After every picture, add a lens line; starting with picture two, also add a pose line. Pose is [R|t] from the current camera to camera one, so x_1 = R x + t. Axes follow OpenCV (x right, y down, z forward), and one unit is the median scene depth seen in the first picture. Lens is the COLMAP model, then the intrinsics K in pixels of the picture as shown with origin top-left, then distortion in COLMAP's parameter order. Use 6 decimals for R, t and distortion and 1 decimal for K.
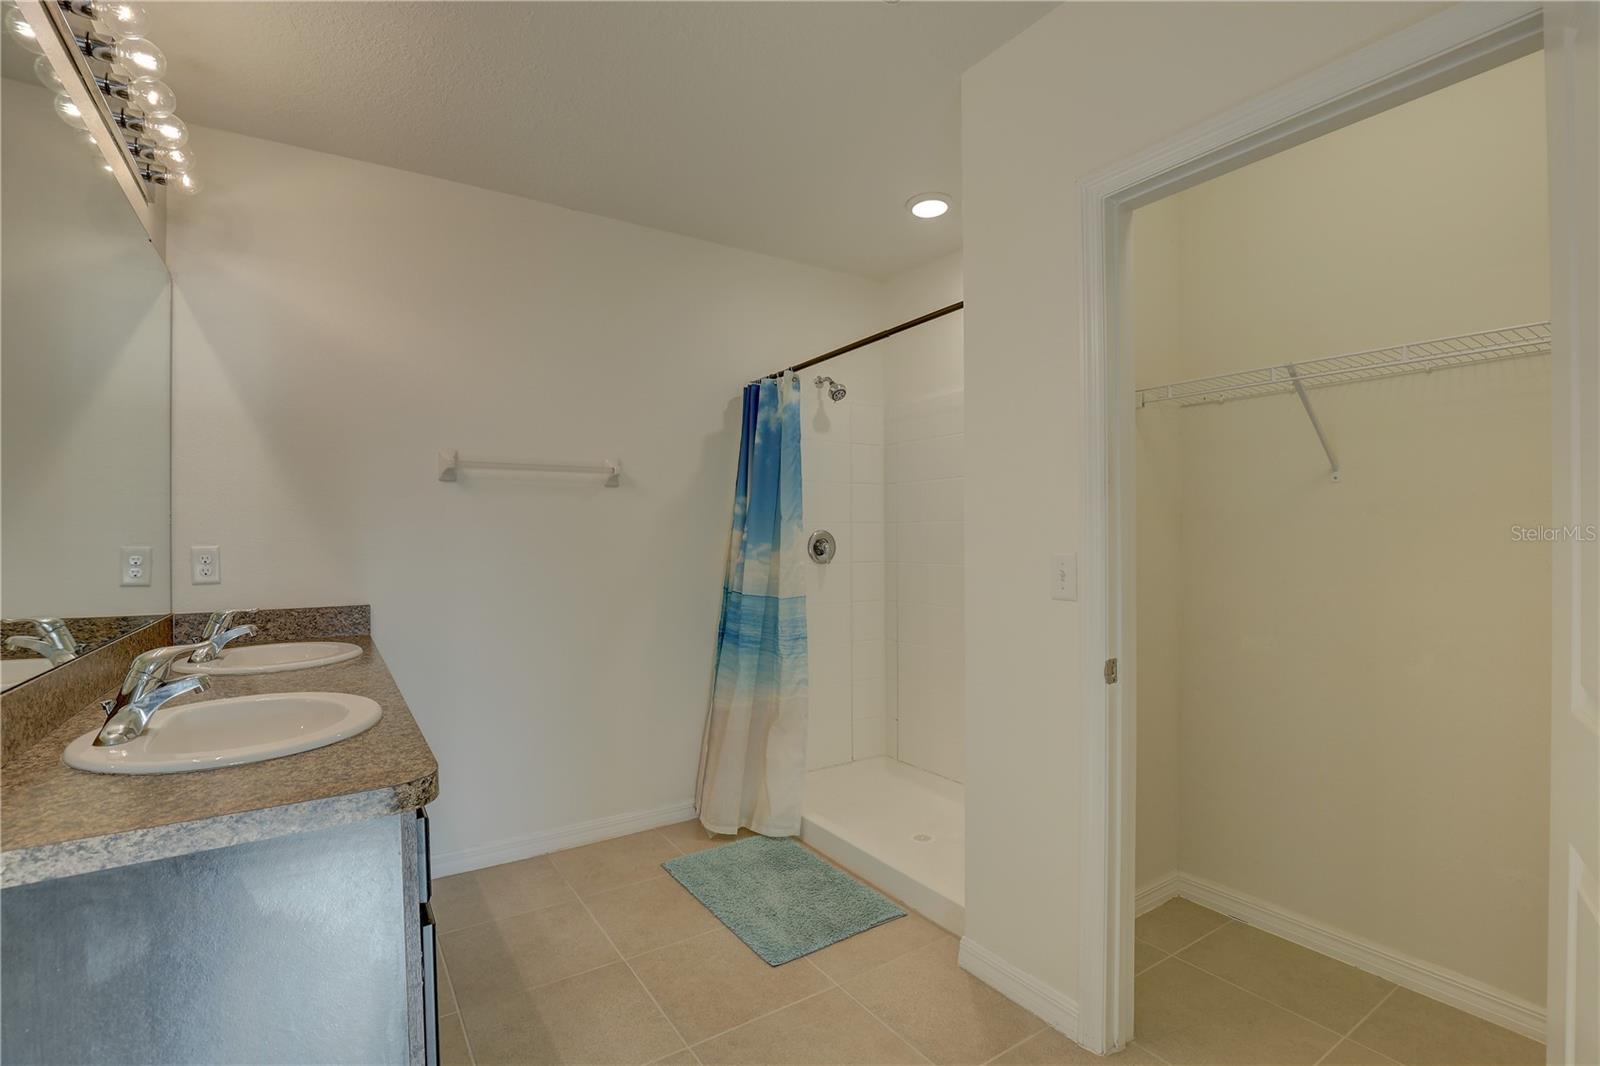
lens RADIAL K [[695.2, 0, 801.5], [0, 695.2, 537.3], [0, 0, 1]] dist [-0.026410, 0.002357]
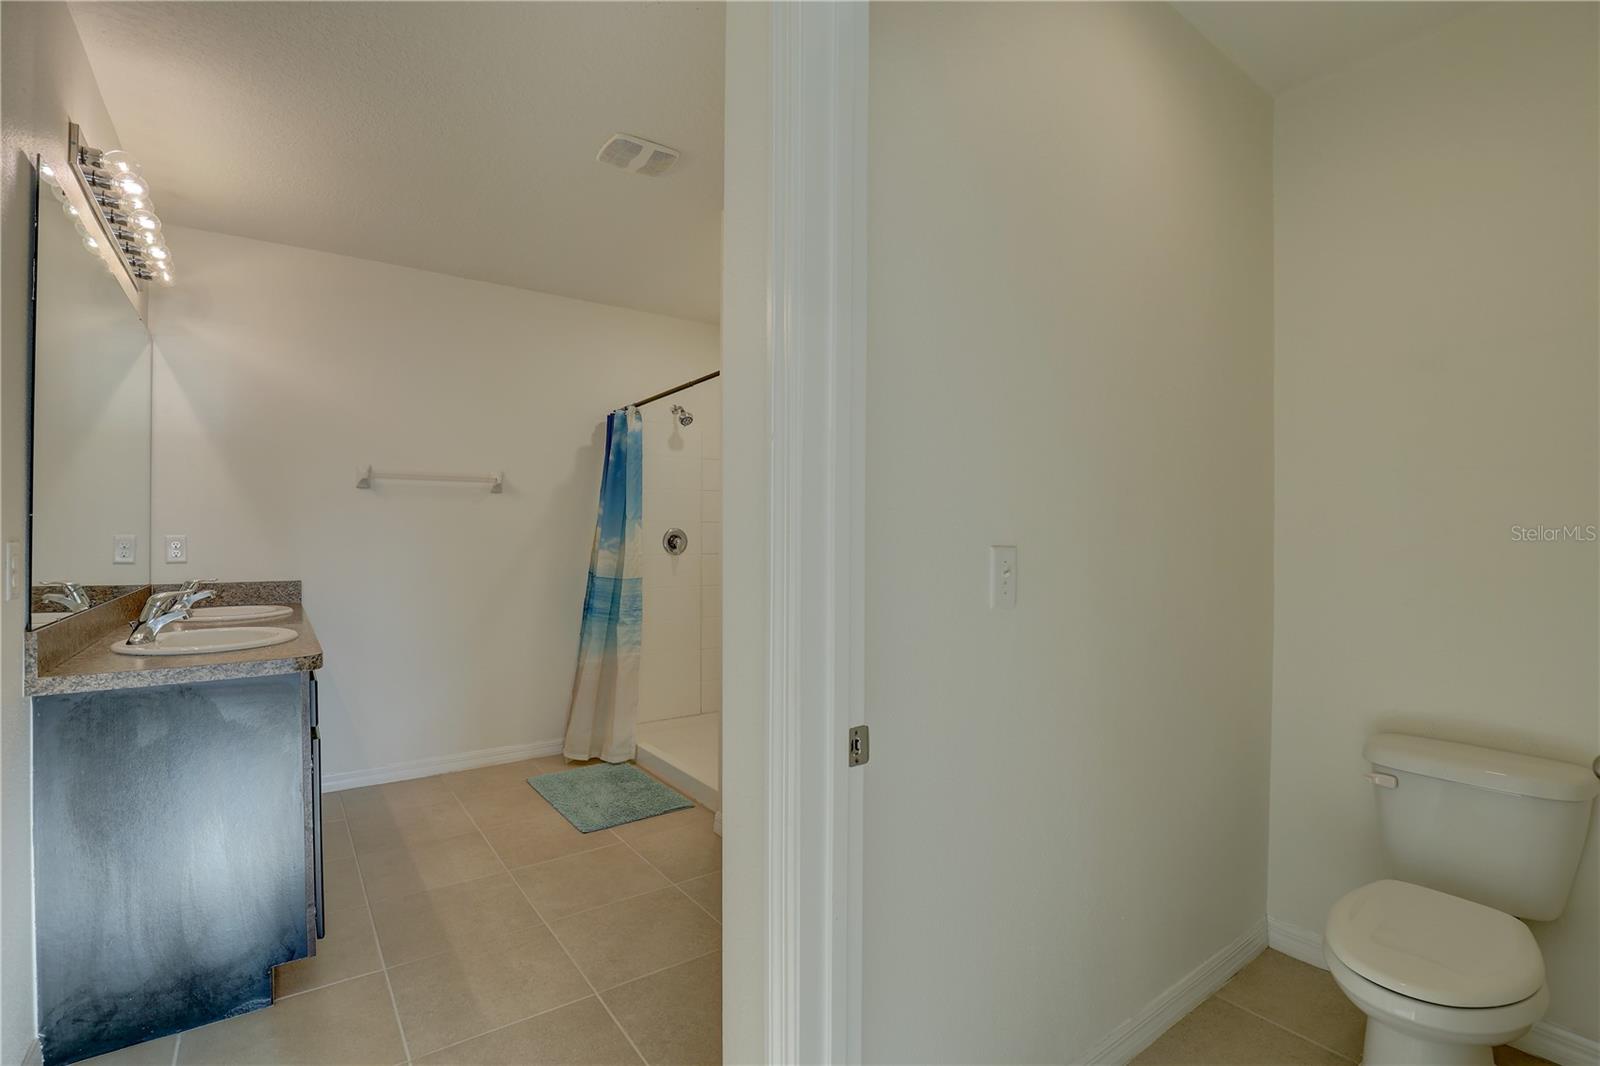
lens RADIAL K [[695.2, 0, 795.3], [0, 695.2, 536.1], [0, 0, 1]] dist [-0.026410, 0.002357]
pose [[0.998993, 0.008967, 0.043955, 0.259718], [-0.008998, 0.999959, 0.000489, 0.002282], [-0.043949, -0.000884, 0.999033, -0.355753]]
